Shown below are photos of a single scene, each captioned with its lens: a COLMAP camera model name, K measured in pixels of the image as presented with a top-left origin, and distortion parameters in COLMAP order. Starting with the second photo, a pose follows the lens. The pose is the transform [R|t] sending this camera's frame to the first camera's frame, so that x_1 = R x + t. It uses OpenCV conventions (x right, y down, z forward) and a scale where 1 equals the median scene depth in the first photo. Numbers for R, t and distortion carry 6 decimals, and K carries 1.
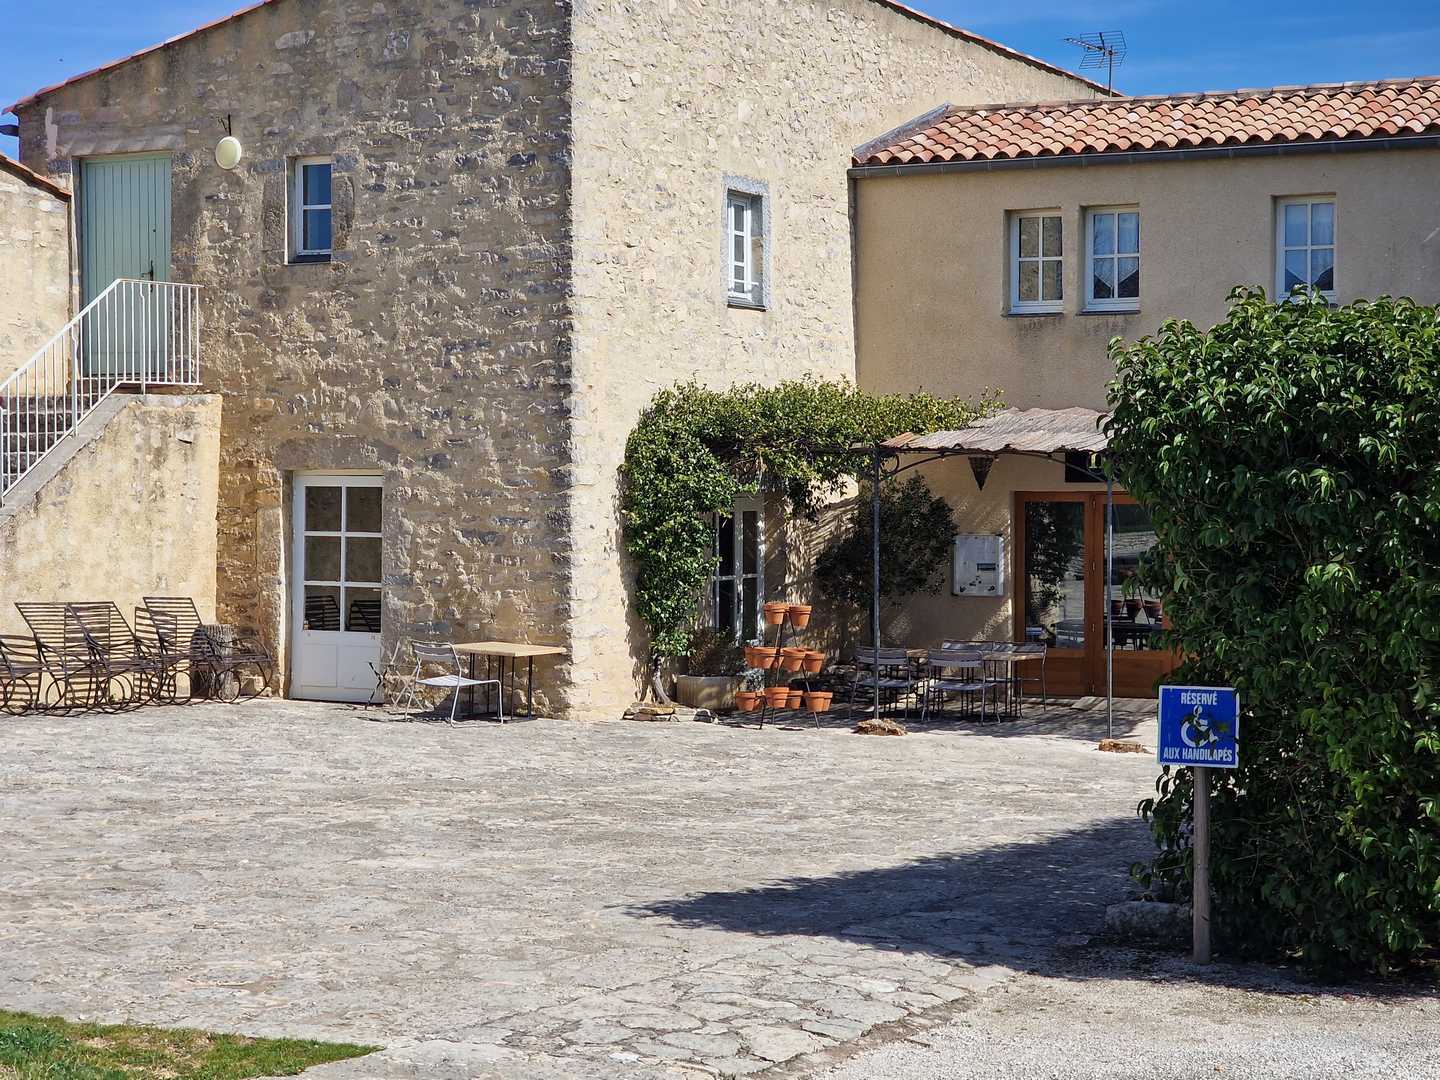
lens RADIAL K [[2892.0, 0, 719.9], [0, 2892.0, 540.9], [0, 0, 1]] dist [-0.015576, 0.000000]
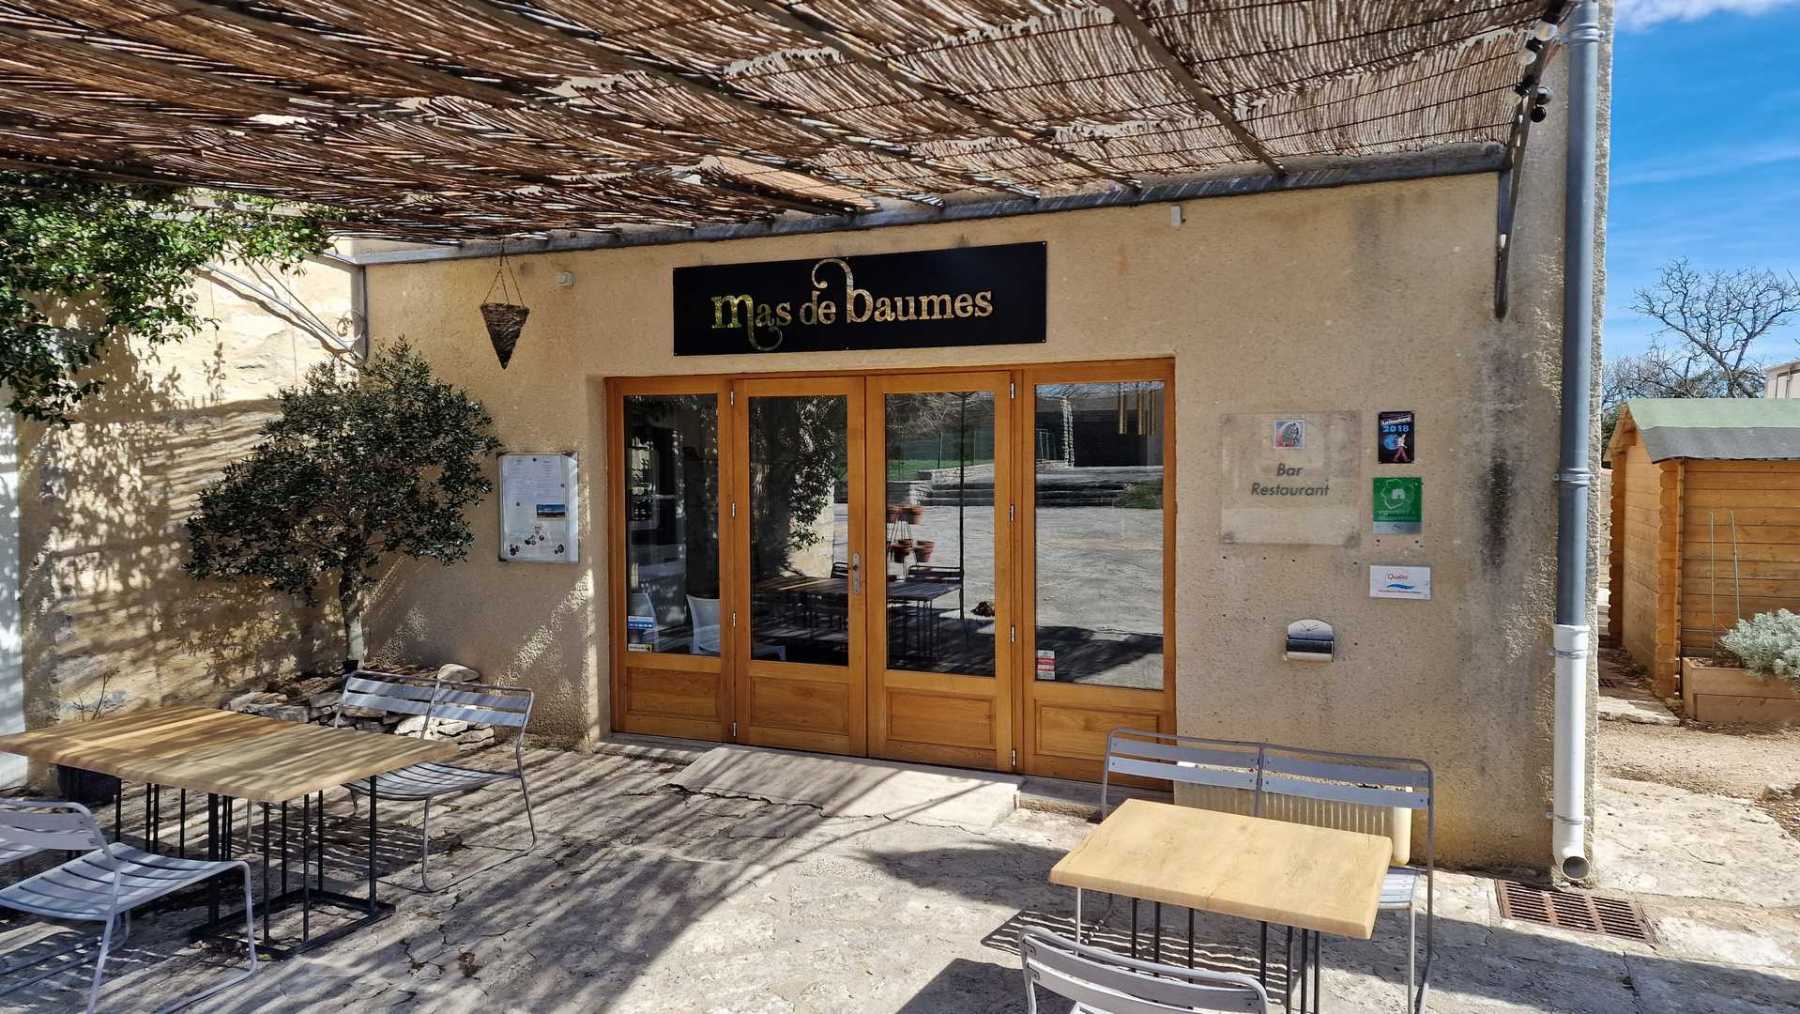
lens RADIAL K [[1275.4, 0, 900.4], [0, 1275.4, 505.9], [0, 0, 1]] dist [-0.001086, -0.000110]
pose [[0.999991, -0.003912, -0.001673, 0.160868], [0.003956, 0.999619, 0.027306, 0.001518], [0.001566, -0.027312, 0.999626, 0.753342]]
